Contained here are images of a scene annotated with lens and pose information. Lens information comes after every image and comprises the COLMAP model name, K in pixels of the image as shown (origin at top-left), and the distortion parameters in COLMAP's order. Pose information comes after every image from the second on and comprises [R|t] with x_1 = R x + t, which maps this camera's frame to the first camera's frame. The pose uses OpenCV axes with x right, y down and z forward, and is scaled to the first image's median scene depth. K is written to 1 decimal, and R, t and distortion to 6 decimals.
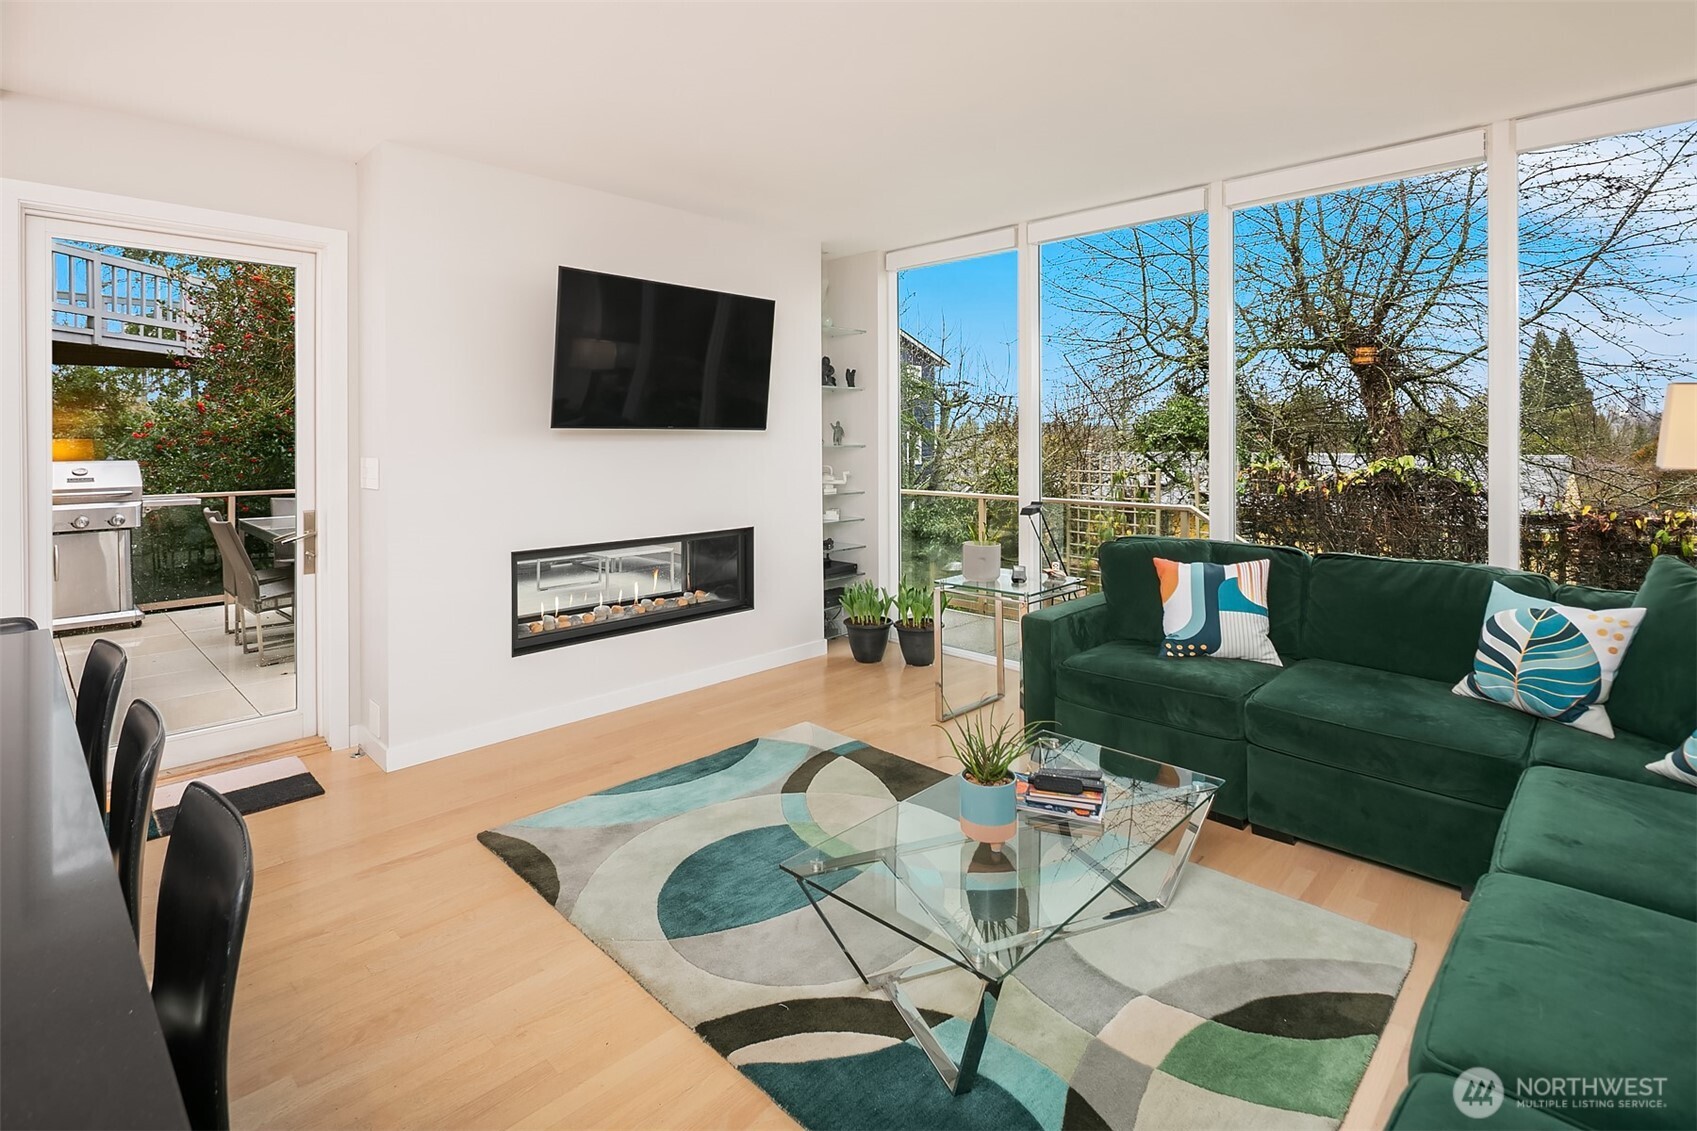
lens RADIAL K [[806.7, 0, 847.0], [0, 806.7, 440.7], [0, 0, 1]] dist [-0.001005, -0.000450]
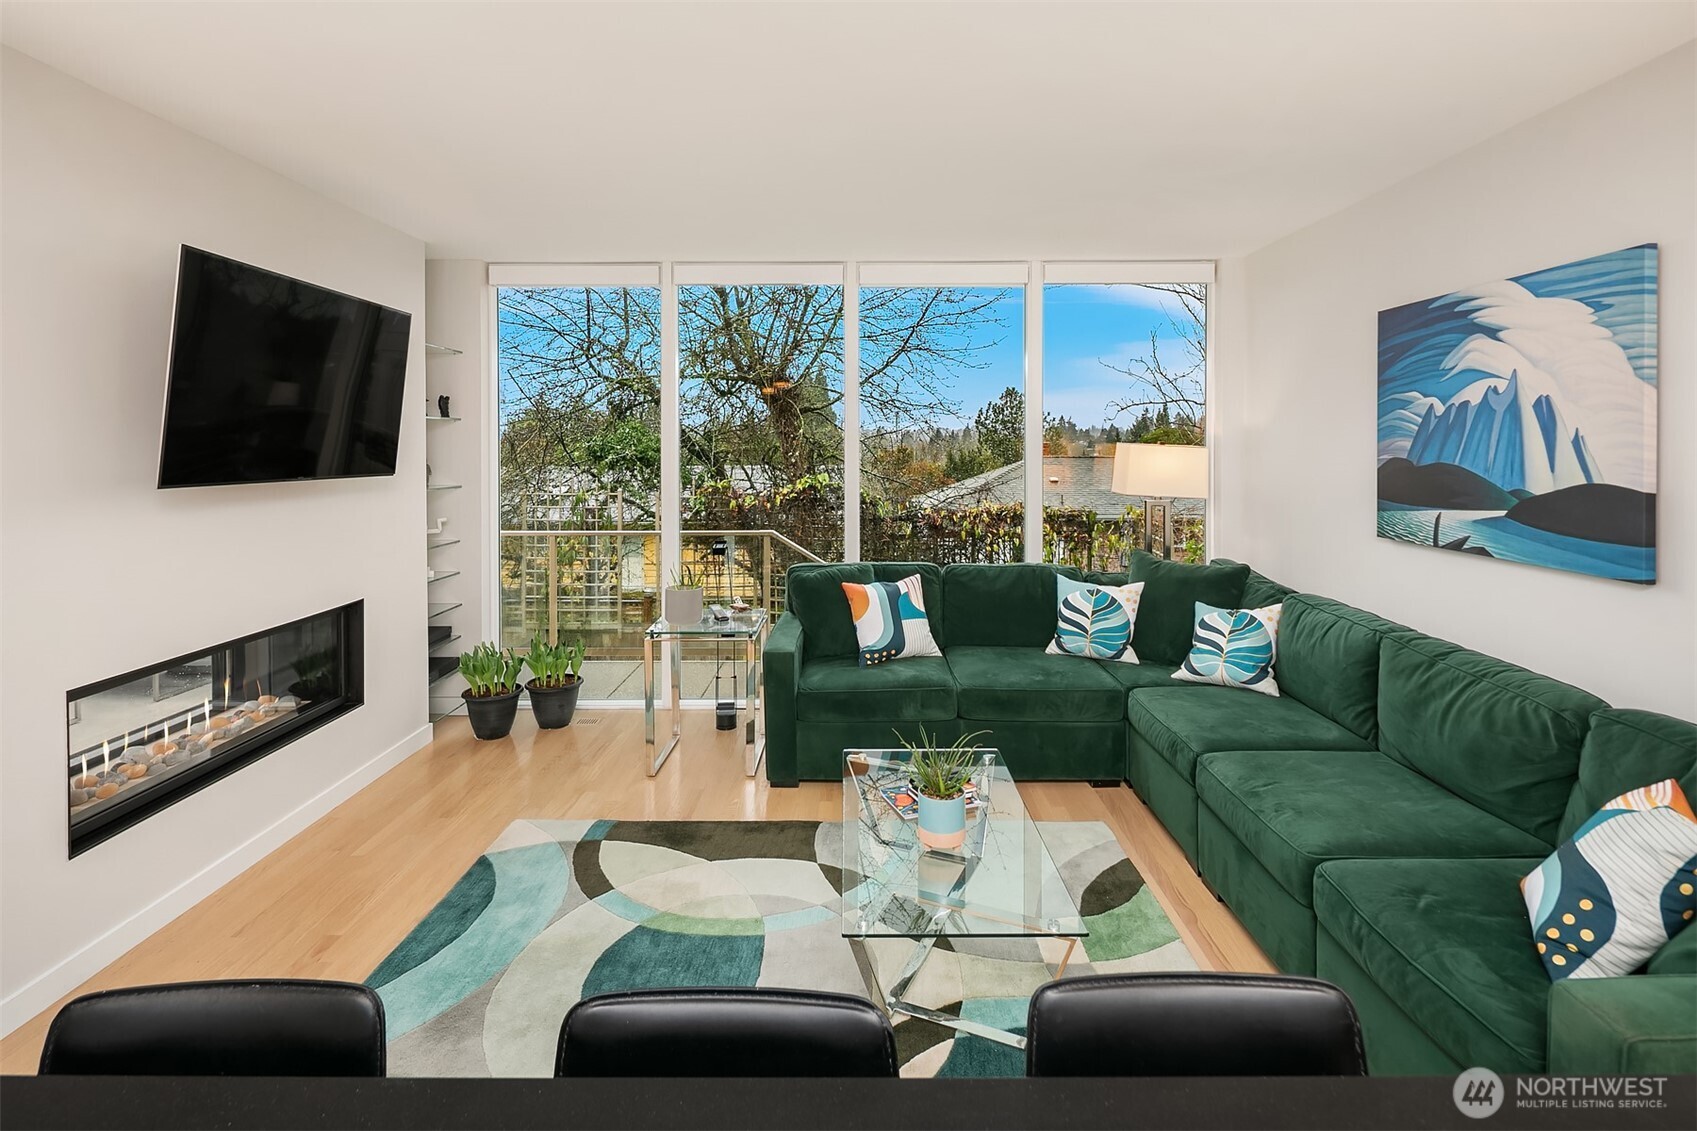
lens RADIAL K [[826.4, 0, 850.3], [0, 826.4, 448.2], [0, 0, 1]] dist [0.013982, -0.010979]
pose [[0.721630, -0.000649, 0.692279, -0.417205], [0.003572, 0.999990, -0.002786, -0.043697], [-0.692270, 0.004483, 0.721625, 0.122230]]
